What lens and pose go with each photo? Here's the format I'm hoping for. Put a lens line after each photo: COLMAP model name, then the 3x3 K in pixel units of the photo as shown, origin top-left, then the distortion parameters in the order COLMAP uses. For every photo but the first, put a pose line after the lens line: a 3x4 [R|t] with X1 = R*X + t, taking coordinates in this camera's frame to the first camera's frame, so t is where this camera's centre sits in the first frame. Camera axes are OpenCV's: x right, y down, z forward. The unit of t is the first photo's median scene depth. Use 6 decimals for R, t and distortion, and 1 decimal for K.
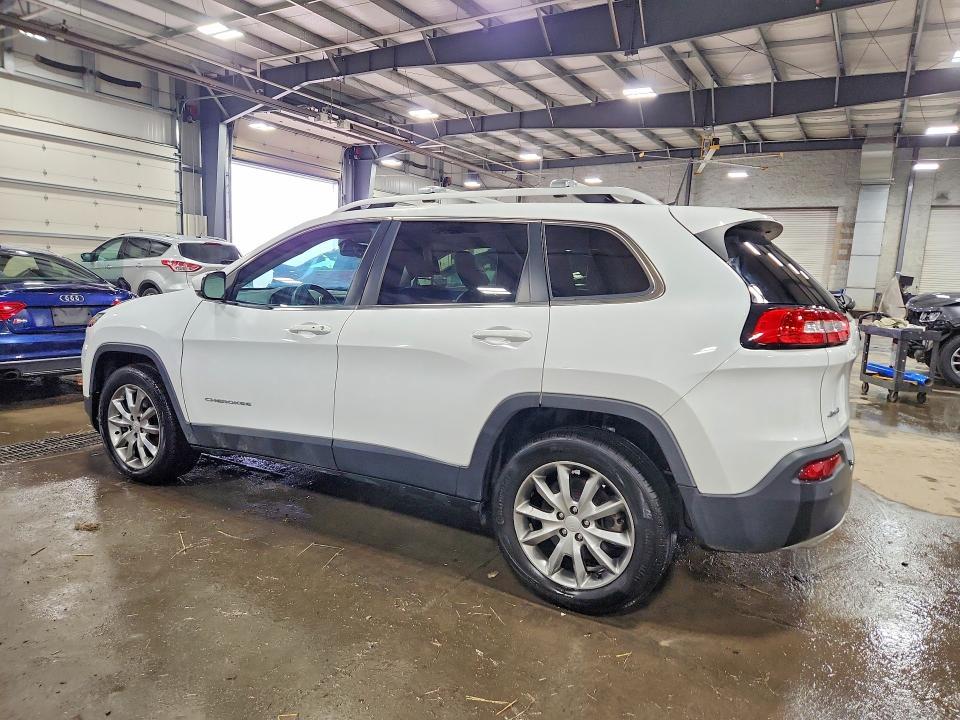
lens RADIAL K [[645.8, 0, 485.5], [0, 645.8, 357.9], [0, 0, 1]] dist [0.087567, -0.079066]
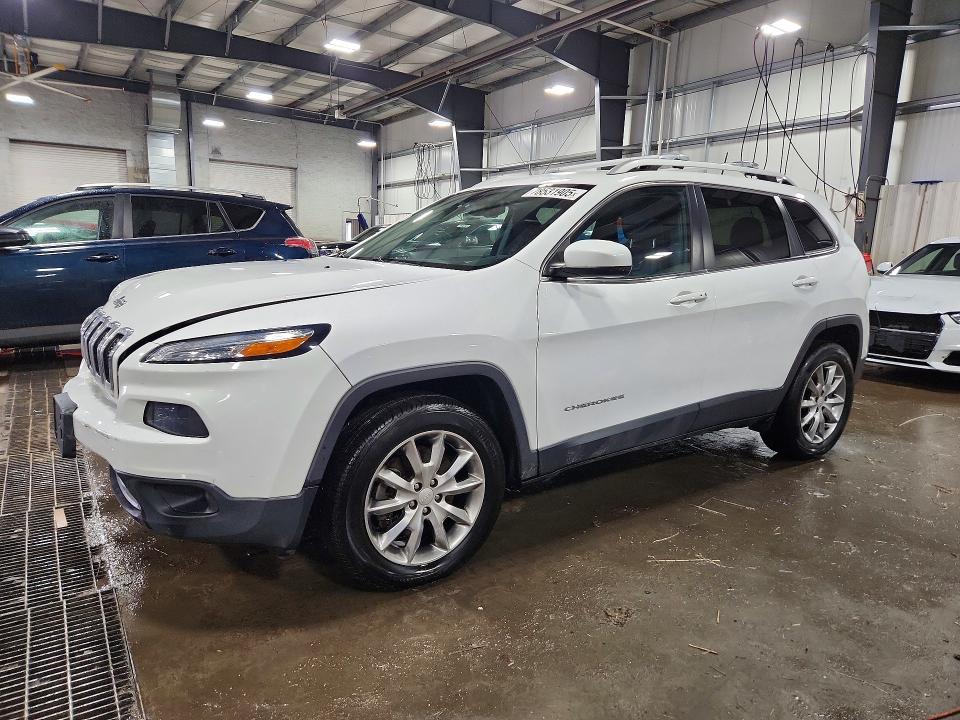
lens RADIAL K [[645.8, 0, 485.5], [0, 645.8, 357.9], [0, 0, 1]] dist [0.087567, -0.079066]
pose [[0.427988, -0.185052, 0.884637, -0.188650], [0.110890, 0.982170, 0.151805, -0.020387], [-0.896956, 0.033126, 0.440877, 0.124978]]
